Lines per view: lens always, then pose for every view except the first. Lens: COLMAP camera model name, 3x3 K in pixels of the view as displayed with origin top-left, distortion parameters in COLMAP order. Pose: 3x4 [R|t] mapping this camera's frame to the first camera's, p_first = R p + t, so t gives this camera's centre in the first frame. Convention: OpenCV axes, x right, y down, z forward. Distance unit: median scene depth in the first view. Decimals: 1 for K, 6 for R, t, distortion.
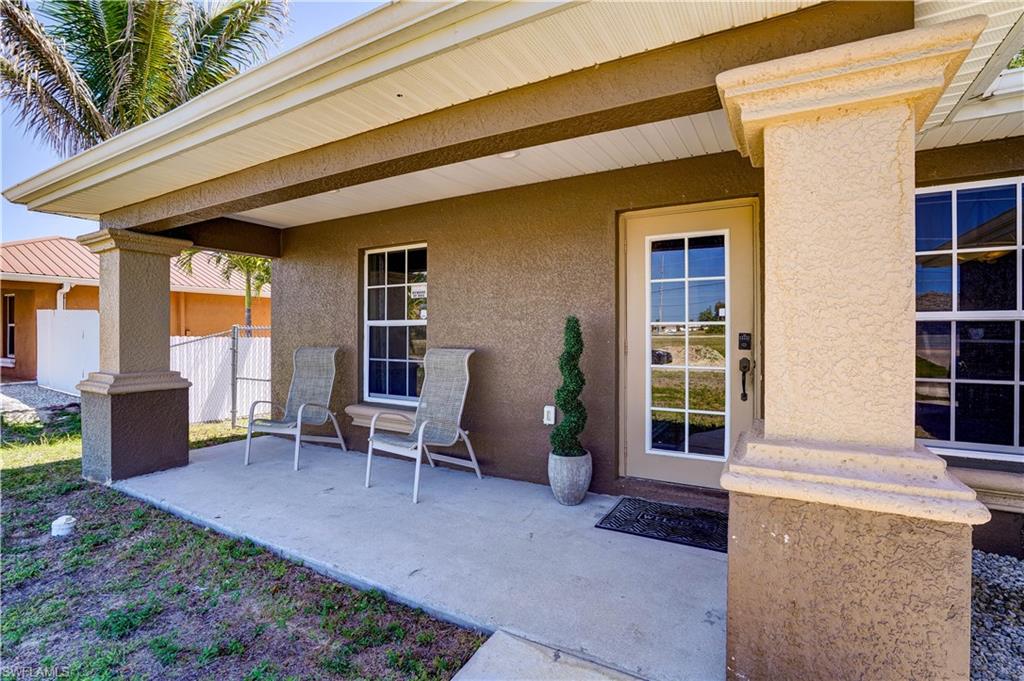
lens RADIAL K [[477.2, 0, 517.3], [0, 477.2, 338.7], [0, 0, 1]] dist [-0.068396, 0.028175]
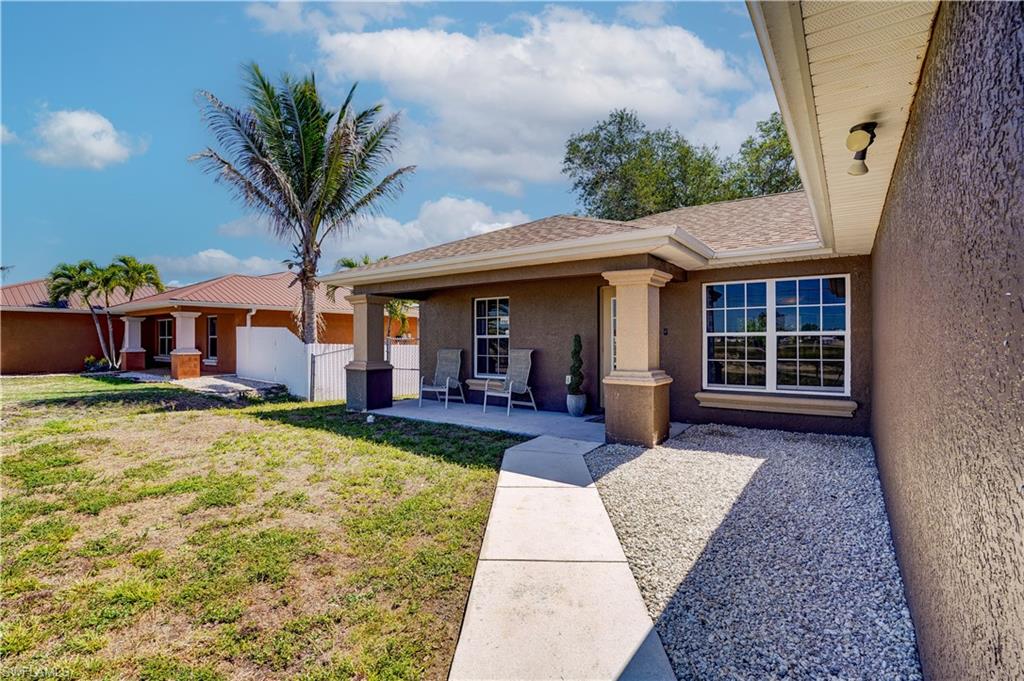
lens RADIAL K [[477.2, 0, 517.3], [0, 477.2, 338.7], [0, 0, 1]] dist [-0.068396, 0.028175]
pose [[0.995113, -0.003338, -0.098691, 0.044339], [0.001682, 0.999856, -0.016862, 0.009428], [0.098733, 0.016614, 0.994975, -1.032871]]
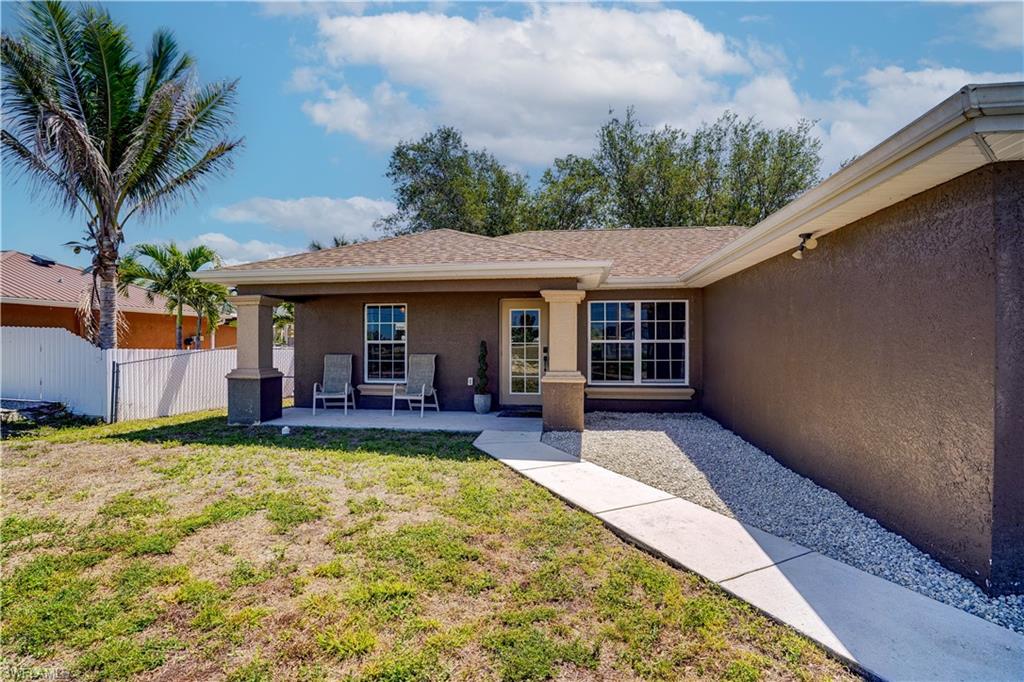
lens RADIAL K [[477.2, 0, 517.3], [0, 477.2, 339.2], [0, 0, 1]] dist [-0.068396, 0.028175]
pose [[0.924840, 0.001470, 0.380353, -0.551261], [0.006341, 0.999794, -0.019281, -0.003230], [-0.380303, 0.020244, 0.924641, -1.148829]]
